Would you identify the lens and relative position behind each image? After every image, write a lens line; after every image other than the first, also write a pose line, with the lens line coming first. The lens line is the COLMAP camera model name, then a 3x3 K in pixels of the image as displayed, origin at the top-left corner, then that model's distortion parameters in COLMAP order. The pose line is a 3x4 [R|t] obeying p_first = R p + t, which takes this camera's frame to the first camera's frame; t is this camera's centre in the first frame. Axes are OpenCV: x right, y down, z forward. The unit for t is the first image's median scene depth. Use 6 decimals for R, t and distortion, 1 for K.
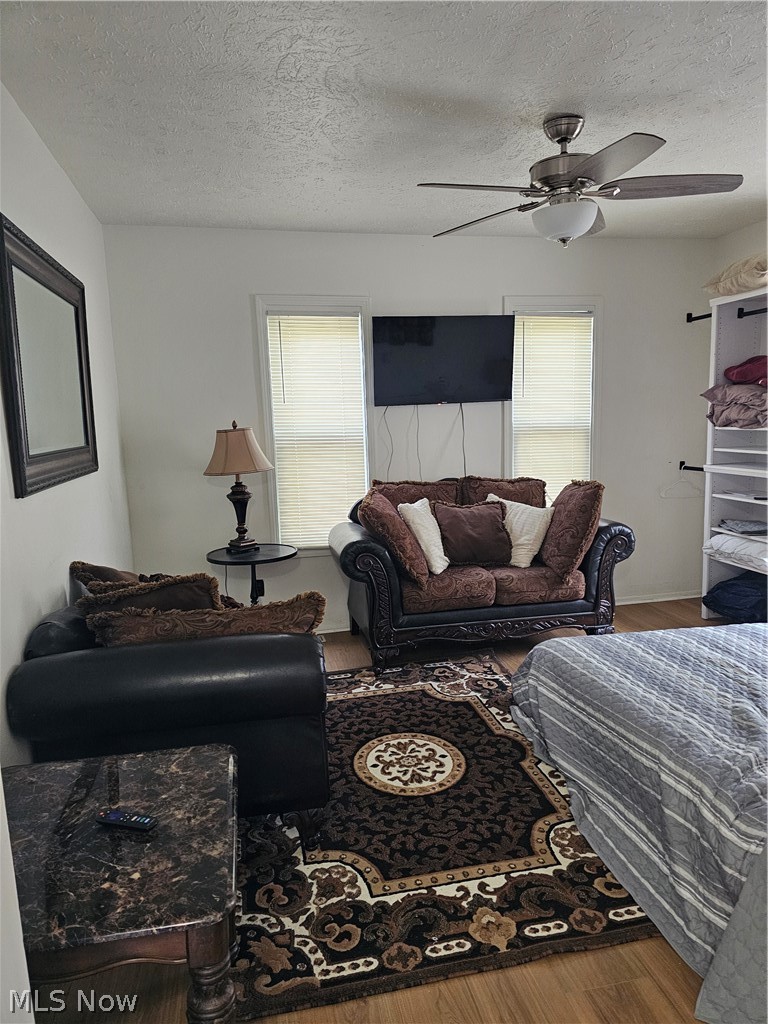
lens RADIAL K [[675.3, 0, 384.0], [0, 675.3, 516.2], [0, 0, 1]] dist [0.078968, -0.068971]
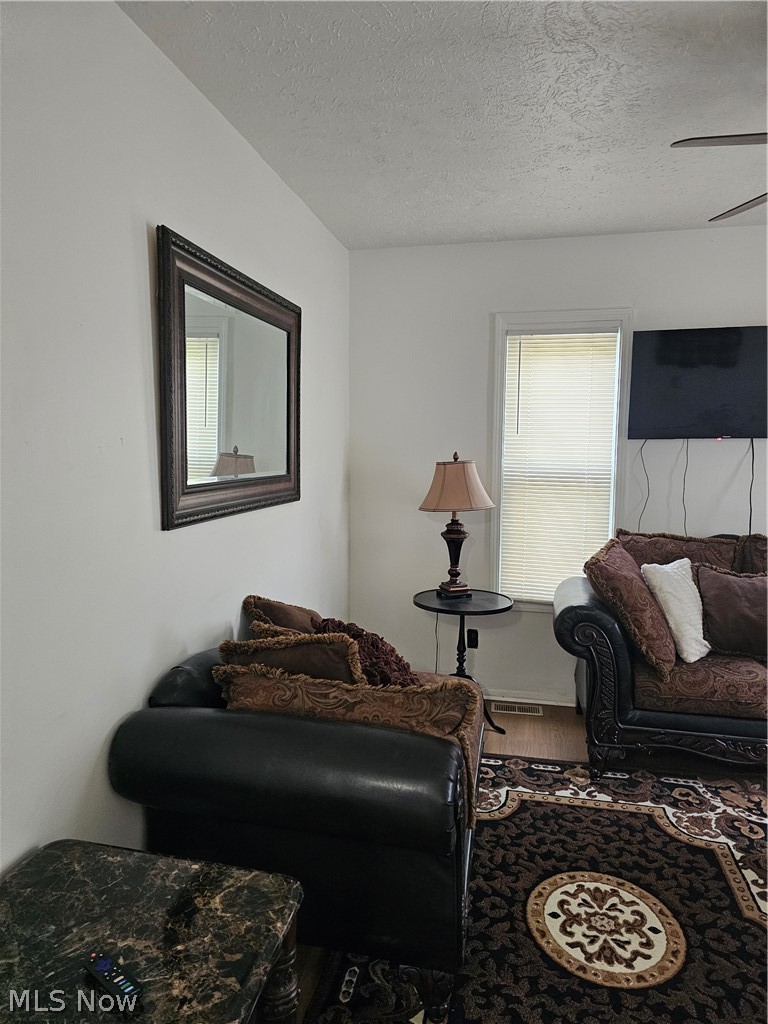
lens RADIAL K [[675.3, 0, 384.0], [0, 675.3, 516.2], [0, 0, 1]] dist [0.078968, -0.068971]
pose [[0.910965, 0.079058, -0.404836, 0.075267], [-0.094166, 0.995403, -0.017506, -0.036679], [0.401591, 0.054069, 0.914222, 0.170497]]
